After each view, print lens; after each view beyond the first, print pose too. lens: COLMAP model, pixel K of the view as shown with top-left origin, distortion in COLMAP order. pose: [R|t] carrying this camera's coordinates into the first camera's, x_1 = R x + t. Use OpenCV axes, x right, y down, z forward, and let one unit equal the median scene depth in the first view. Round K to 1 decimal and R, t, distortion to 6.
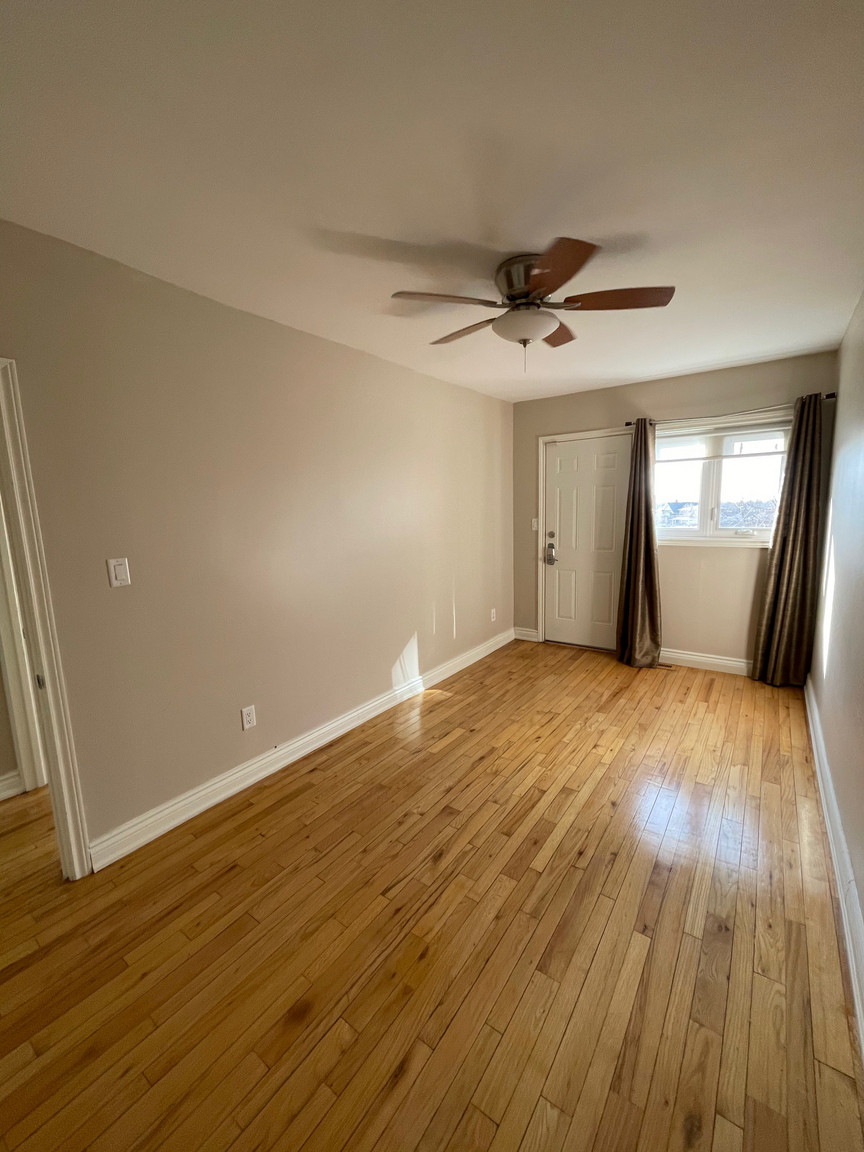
lens RADIAL K [[464.2, 0, 434.4], [0, 464.2, 576.7], [0, 0, 1]] dist [-0.007609, 0.001113]
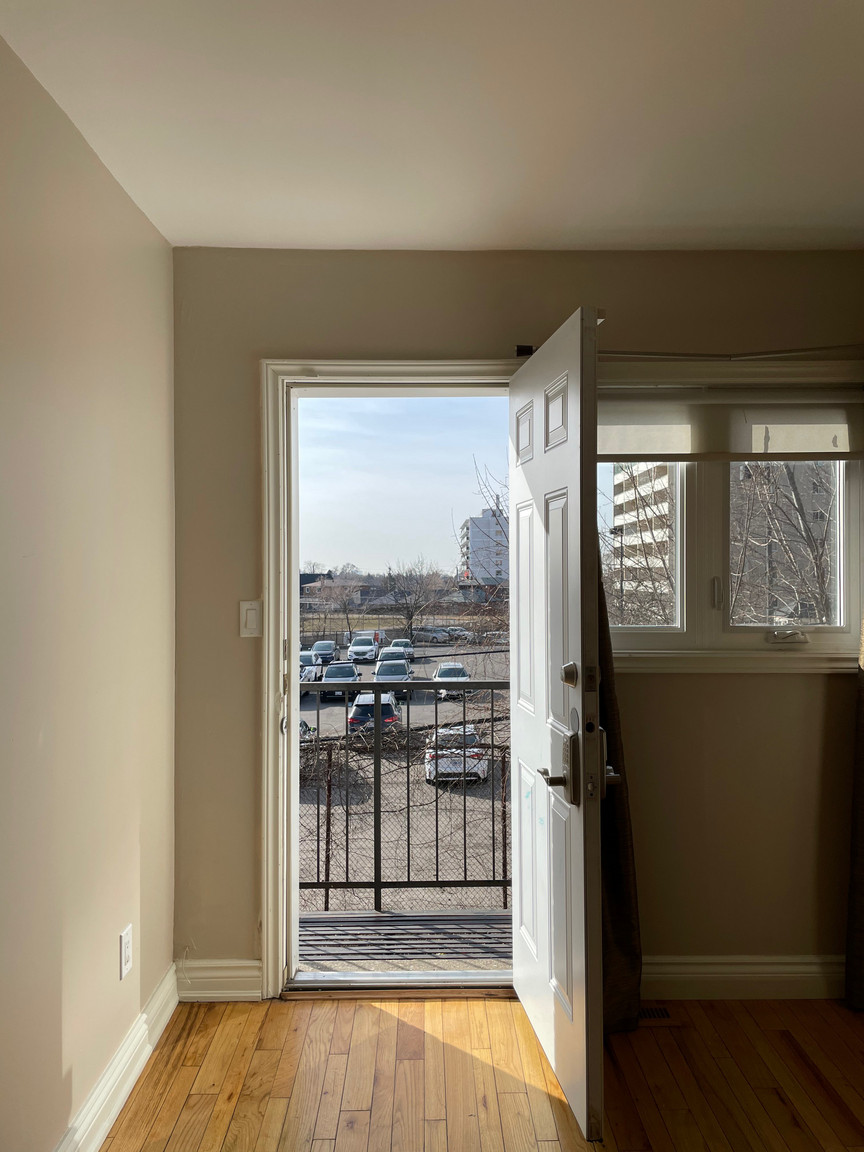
lens RADIAL K [[874.7, 0, 433.6], [0, 874.7, 570.7], [0, 0, 1]] dist [0.005445, -0.000292]
pose [[0.798067, 0.025604, 0.602024, -0.056338], [0.069903, 0.988417, -0.134704, -0.070337], [-0.598500, 0.149586, 0.787033, 0.555861]]
